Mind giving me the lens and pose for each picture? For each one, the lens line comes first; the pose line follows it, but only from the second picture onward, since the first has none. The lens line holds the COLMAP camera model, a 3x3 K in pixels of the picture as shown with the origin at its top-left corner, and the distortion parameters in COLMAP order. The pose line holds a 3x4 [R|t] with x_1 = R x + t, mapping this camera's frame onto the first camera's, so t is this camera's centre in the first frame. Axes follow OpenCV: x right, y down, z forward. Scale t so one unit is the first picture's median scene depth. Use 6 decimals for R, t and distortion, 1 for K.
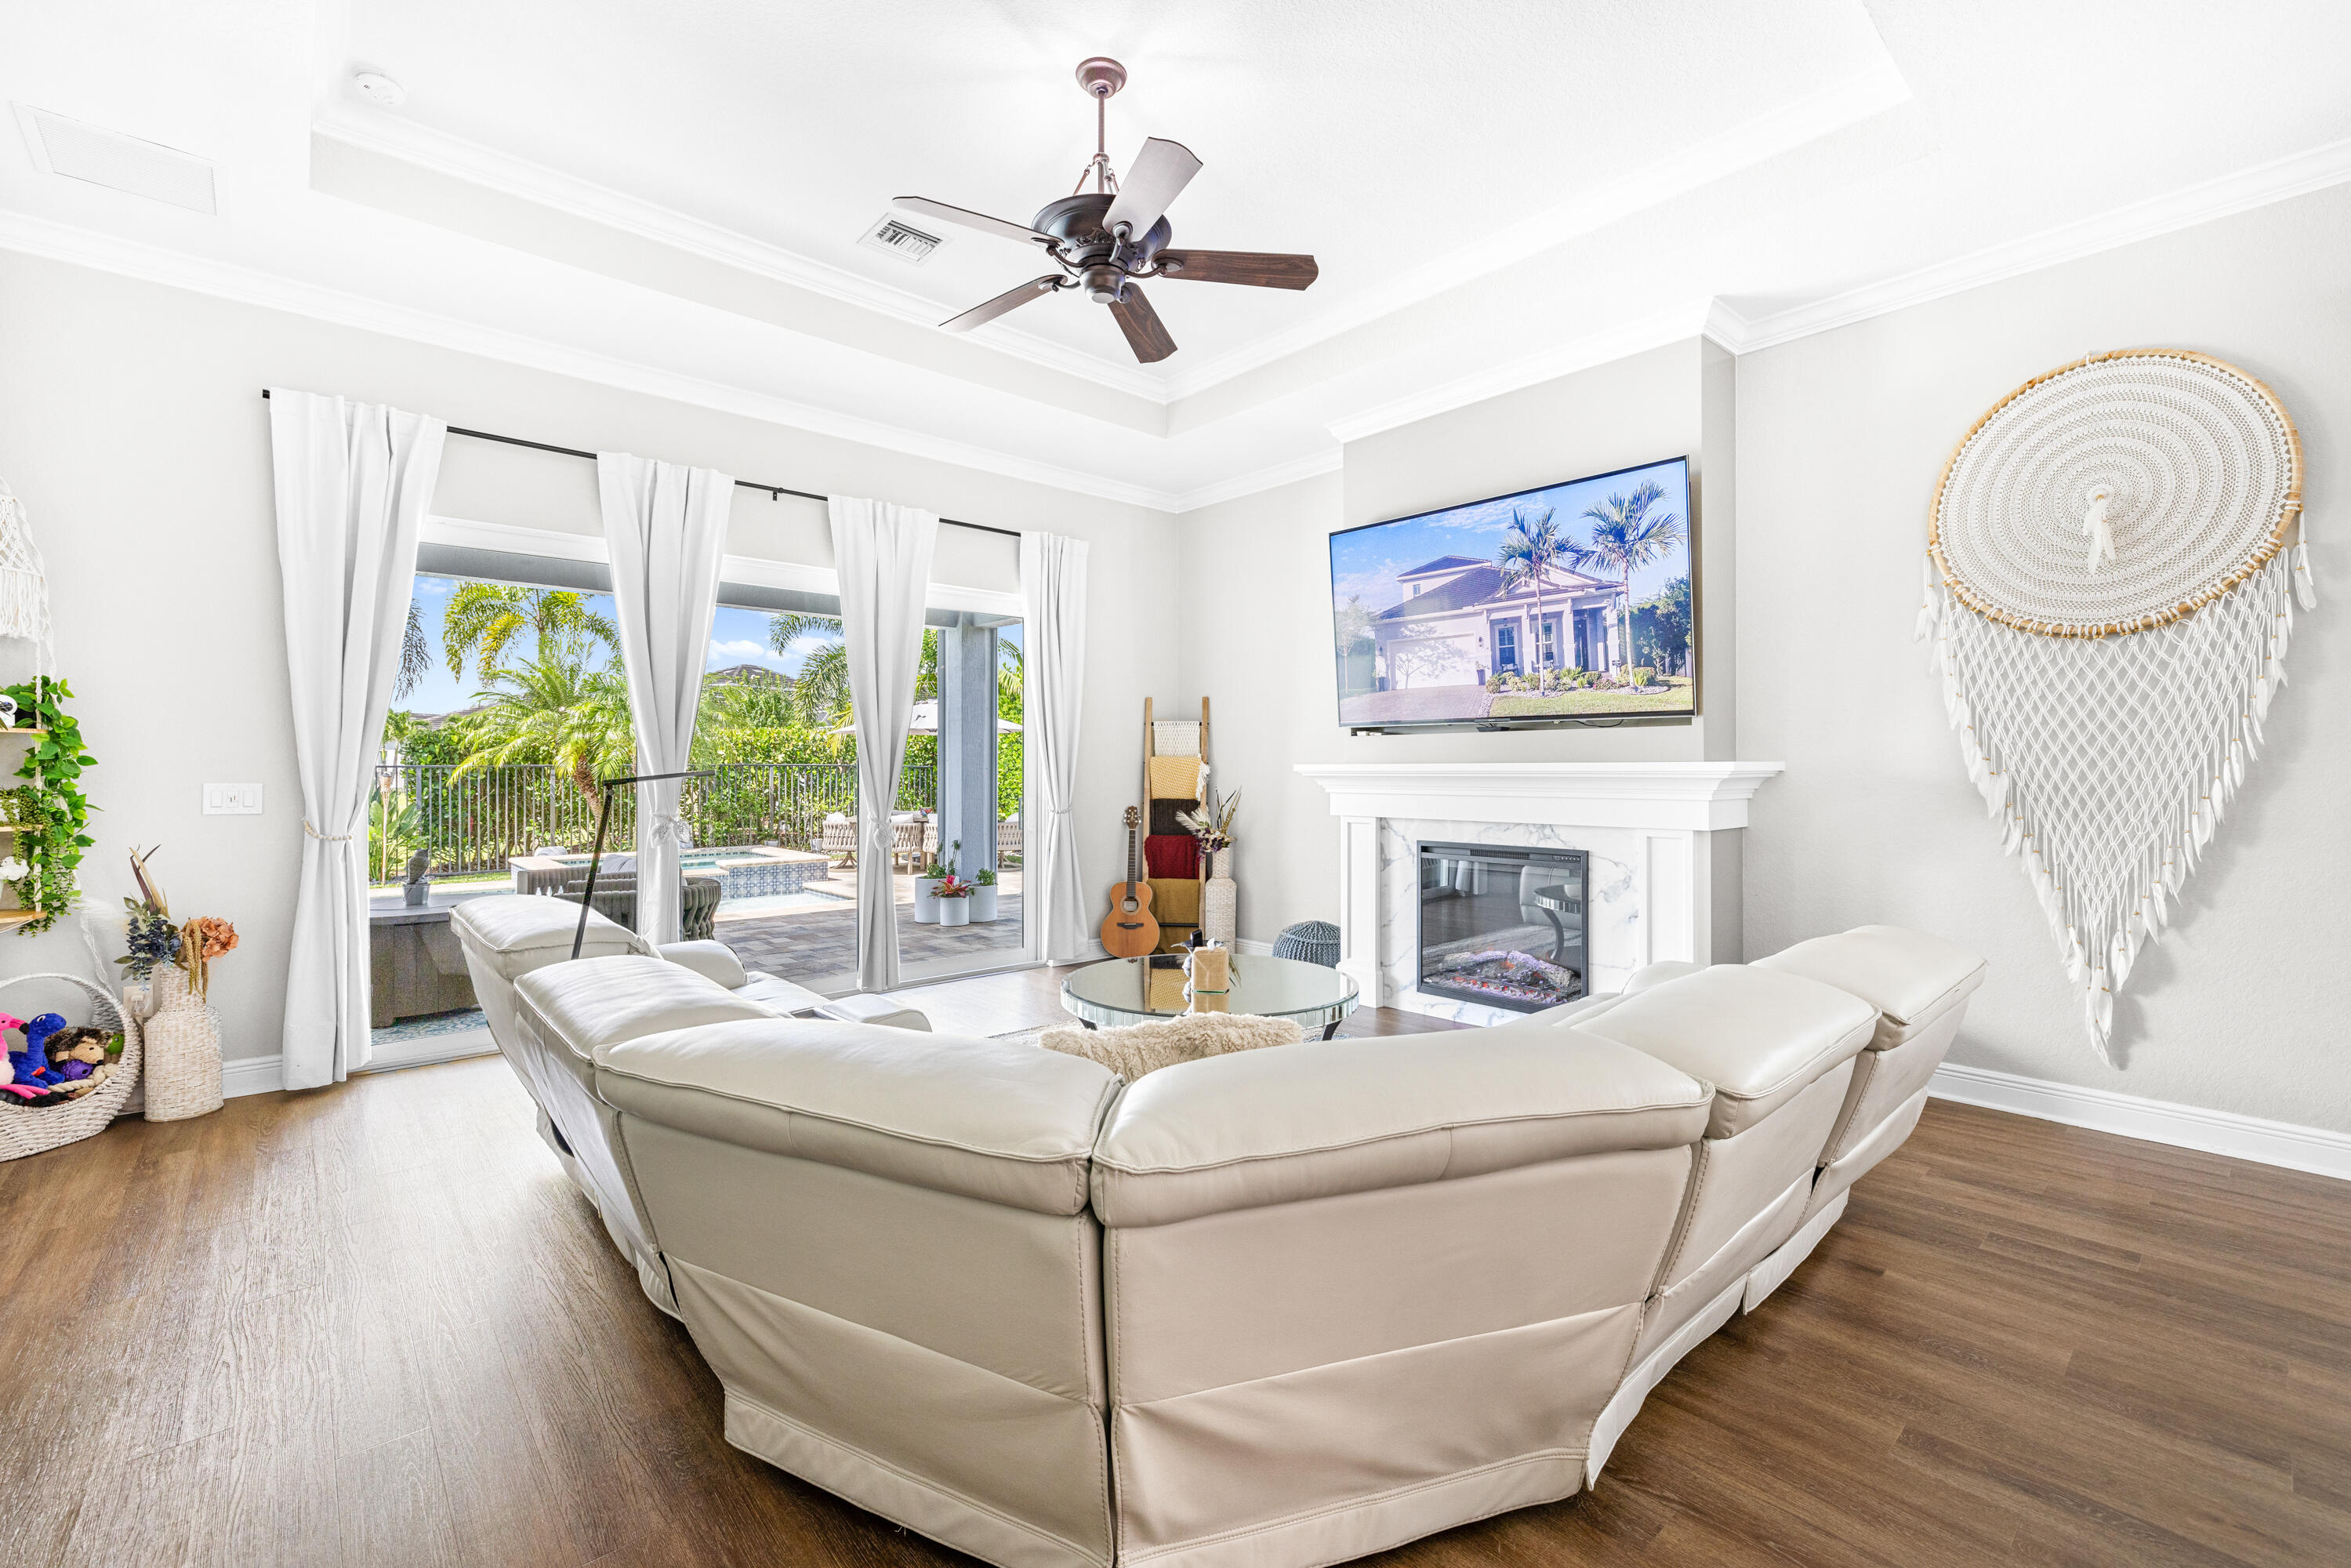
lens RADIAL K [[994.4, 0, 1164.4], [0, 994.4, 770.4], [0, 0, 1]] dist [0.001323, 0.000039]
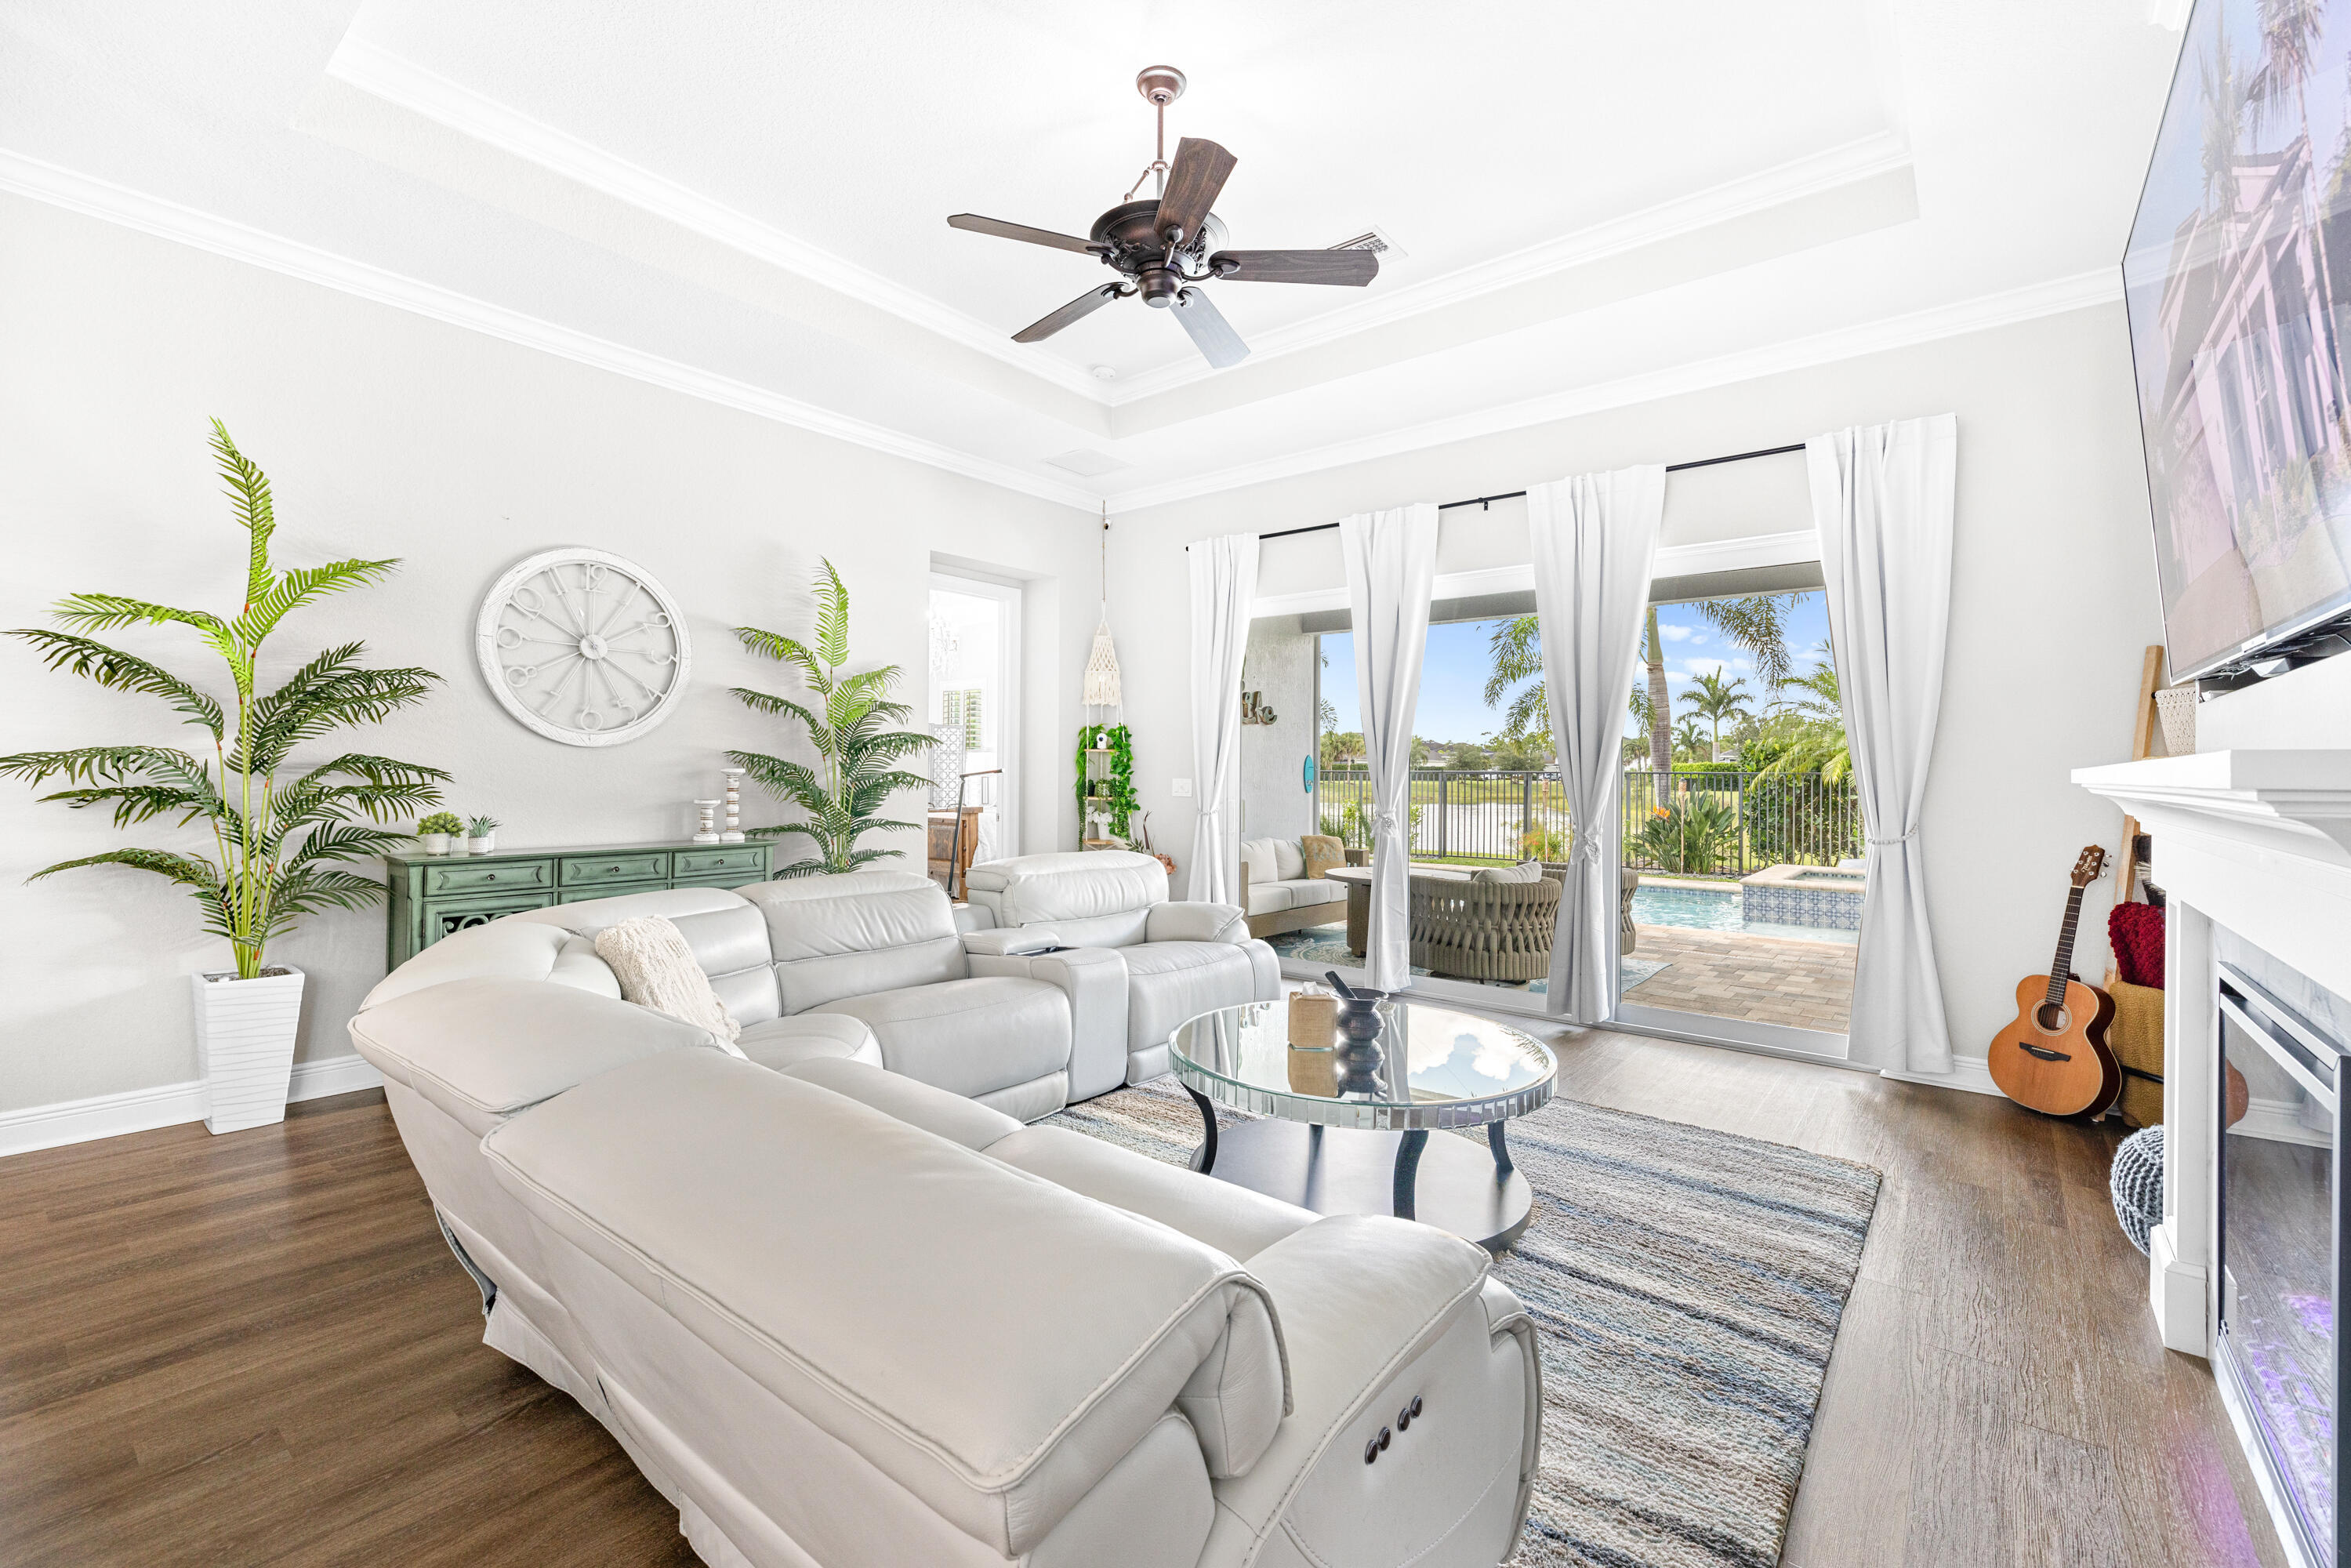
lens RADIAL K [[994.4, 0, 1164.4], [0, 994.4, 770.4], [0, 0, 1]] dist [0.001323, 0.000039]
pose [[0.161408, 0.002212, -0.986885, 0.638790], [-0.011259, 0.999937, 0.000400, -0.001202], [0.986824, 0.011046, 0.161422, 0.580771]]
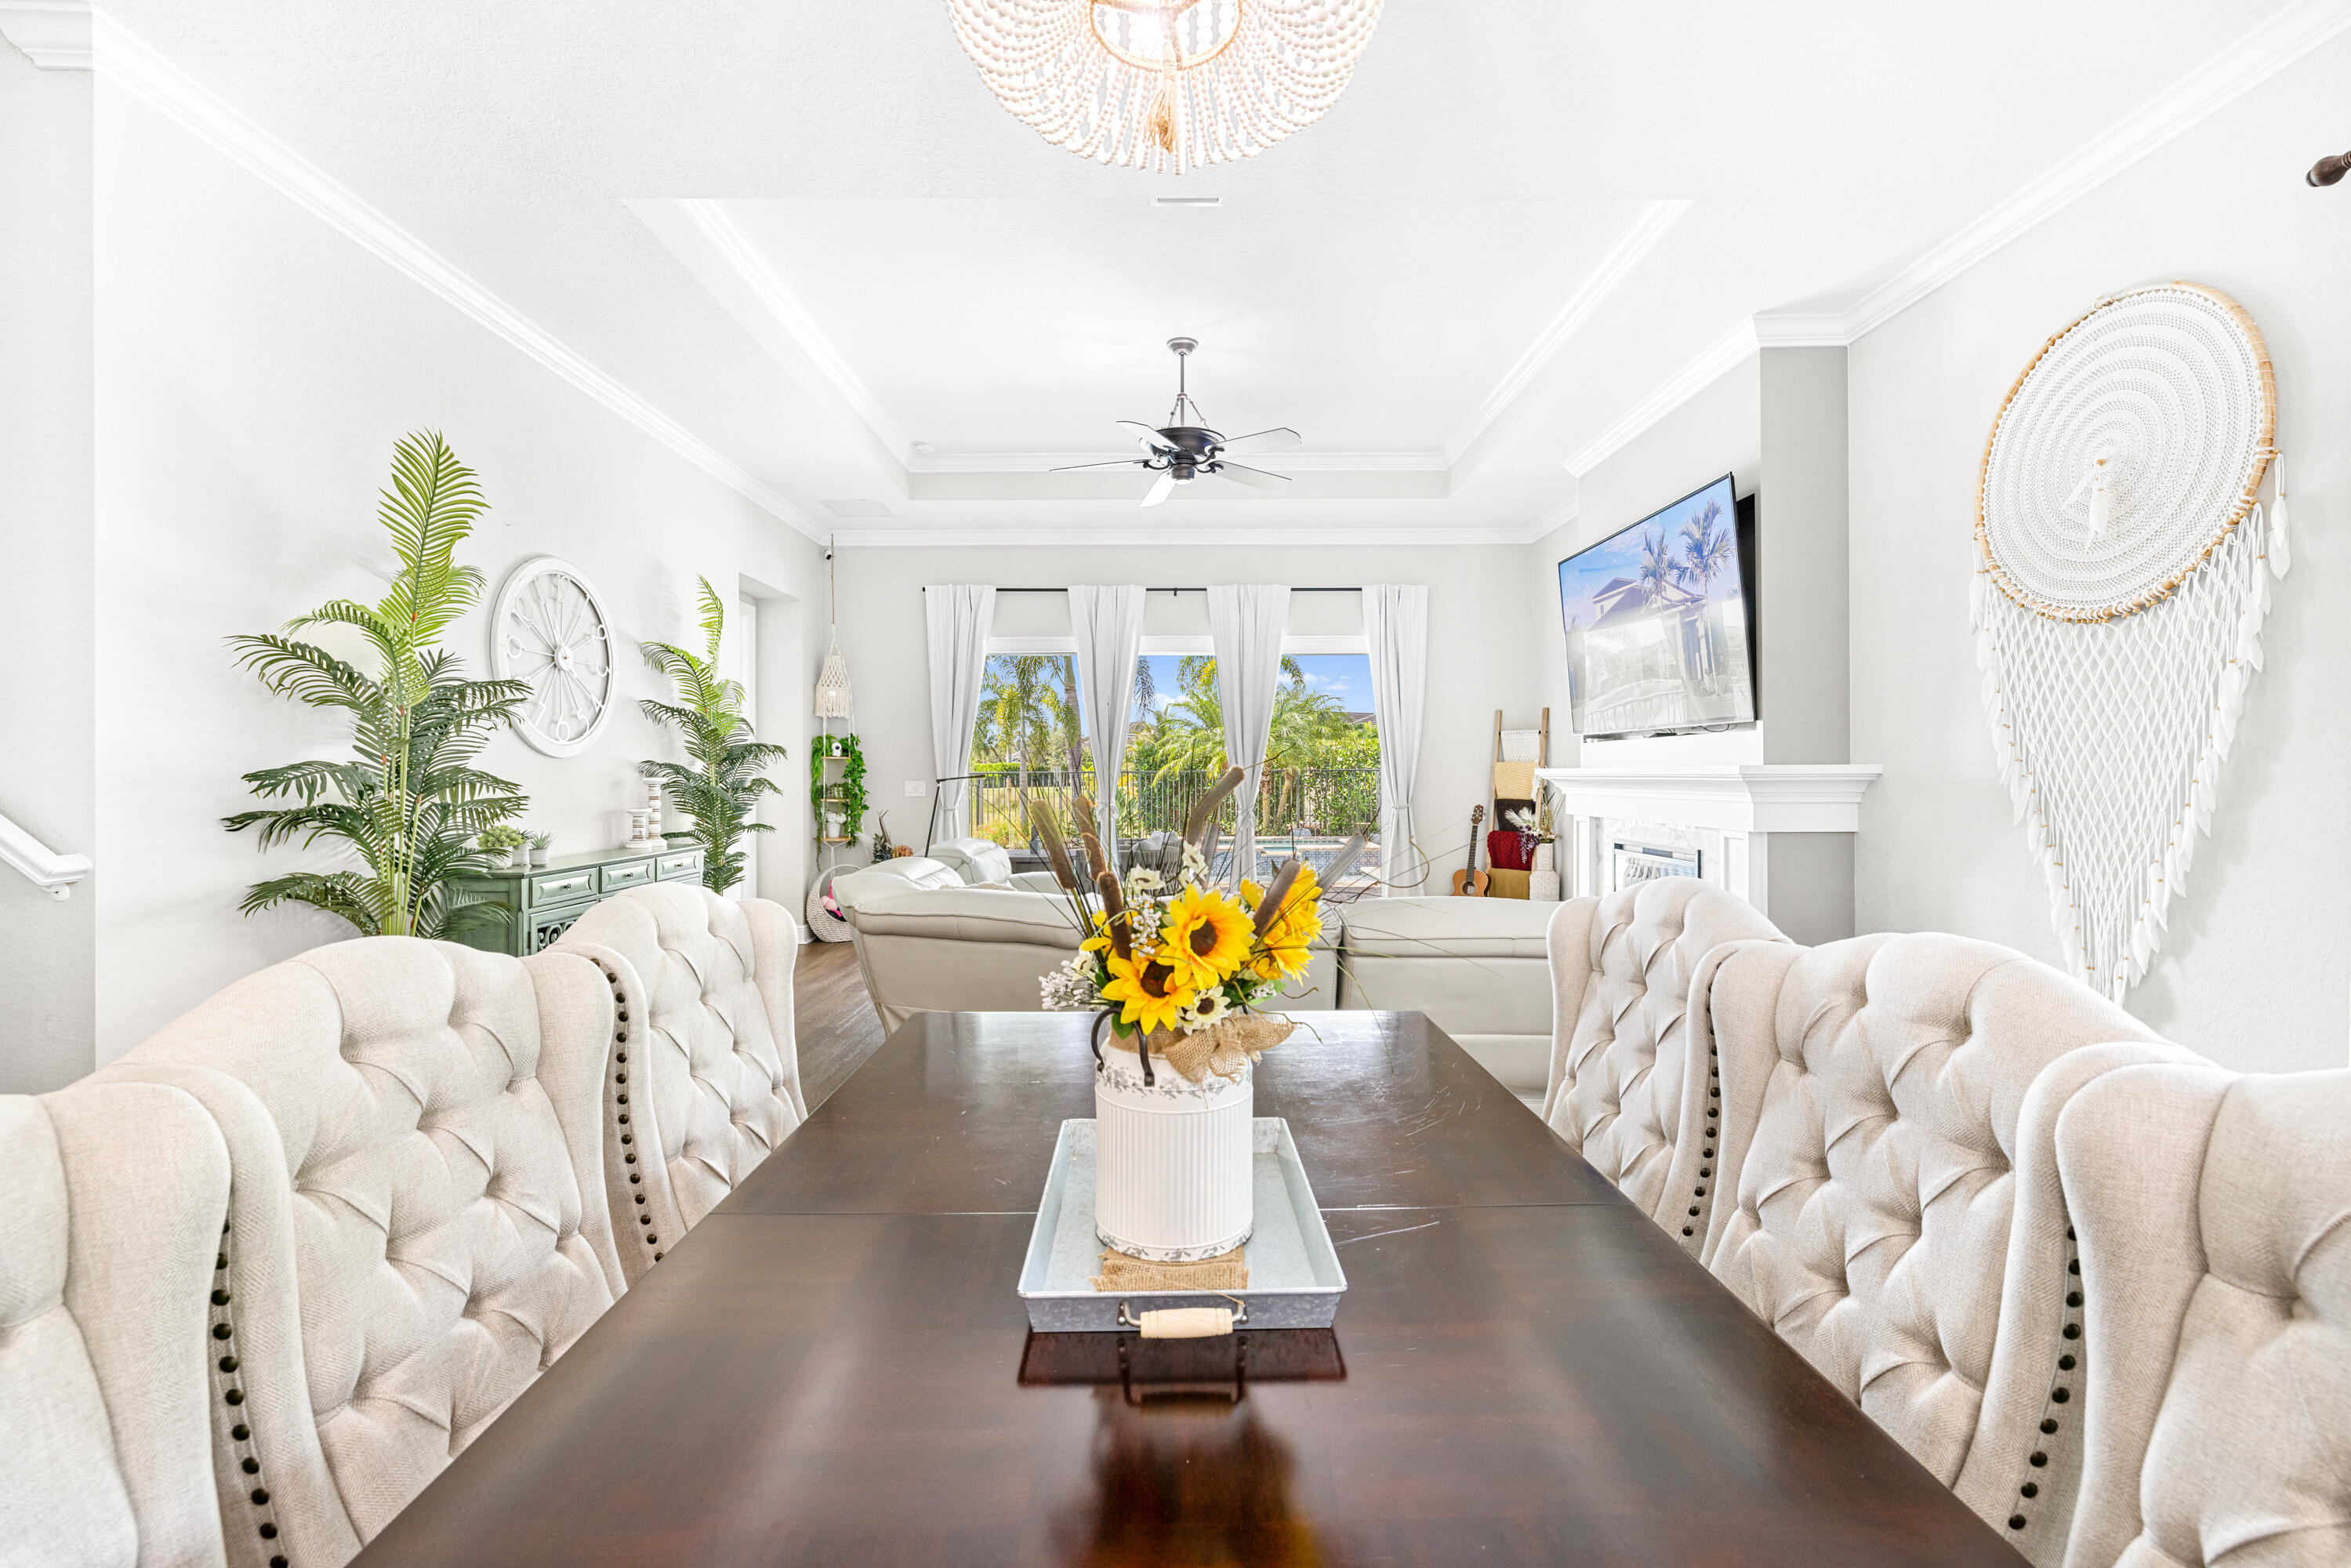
lens RADIAL K [[984.8, 0, 1170.8], [0, 984.8, 782.4], [0, 0, 1]] dist [0.000405, 0.000354]
pose [[0.750553, 0.003843, -0.660799, 0.671723], [0.001866, 0.999967, 0.007935, -0.000257], [0.660807, -0.007189, 0.750521, -0.146576]]
